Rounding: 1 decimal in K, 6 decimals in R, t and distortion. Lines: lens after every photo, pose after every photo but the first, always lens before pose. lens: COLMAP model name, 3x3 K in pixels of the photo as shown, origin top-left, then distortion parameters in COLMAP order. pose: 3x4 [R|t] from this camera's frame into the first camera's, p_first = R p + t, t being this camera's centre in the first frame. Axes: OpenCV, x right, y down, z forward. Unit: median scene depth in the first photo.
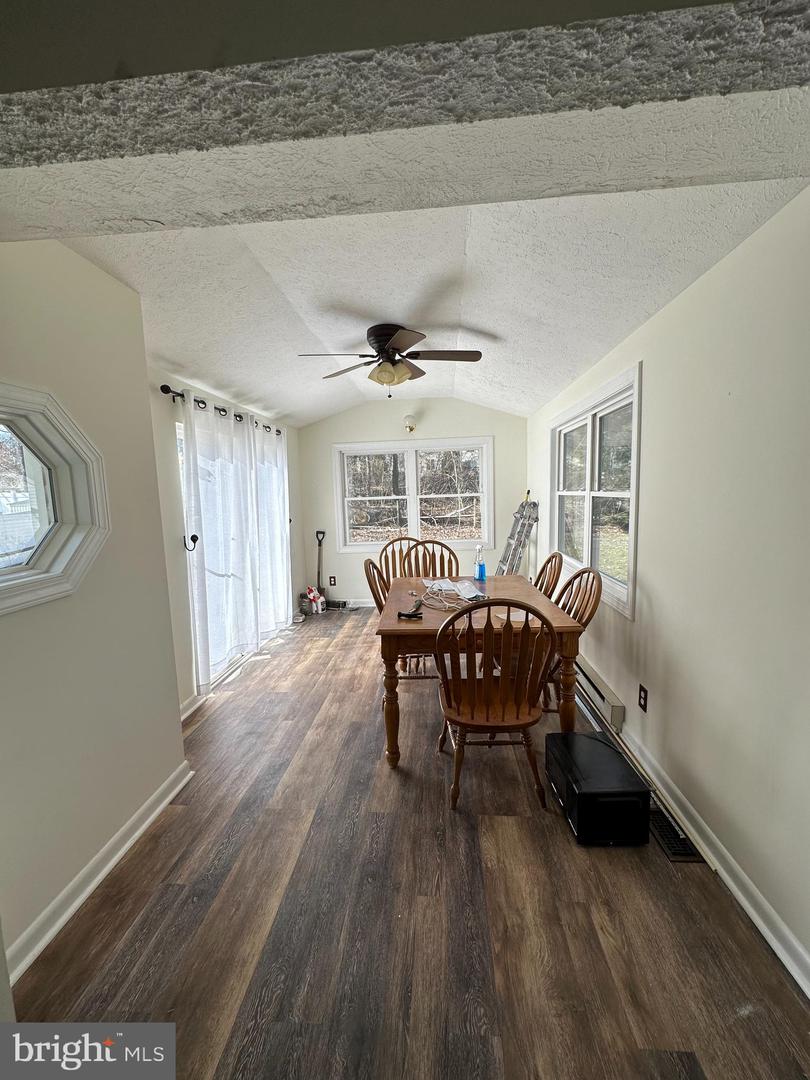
lens RADIAL K [[432.4, 0, 407.3], [0, 432.4, 538.9], [0, 0, 1]] dist [0.000547, 0.000383]
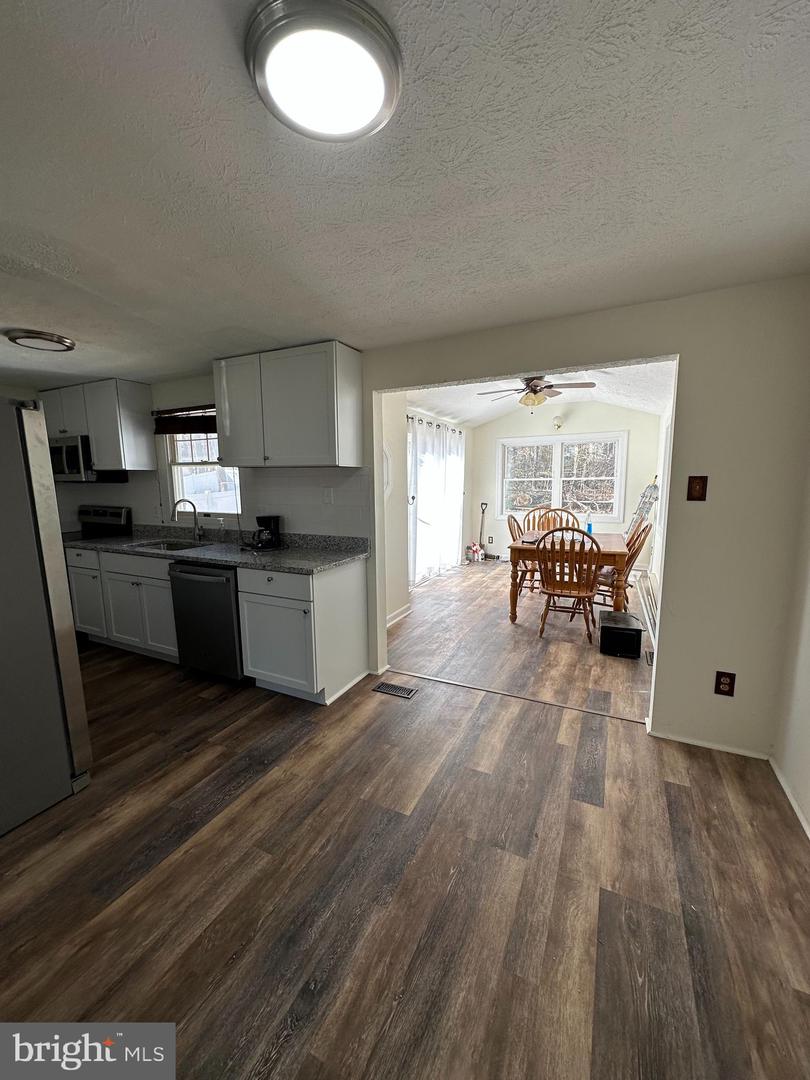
lens RADIAL K [[432.4, 0, 407.3], [0, 432.4, 538.9], [0, 0, 1]] dist [0.000547, 0.000383]
pose [[0.927217, 0.072352, -0.367471, 0.139177], [-0.059468, 0.997157, 0.046281, 0.077520], [0.369774, -0.021060, 0.928883, -0.600560]]
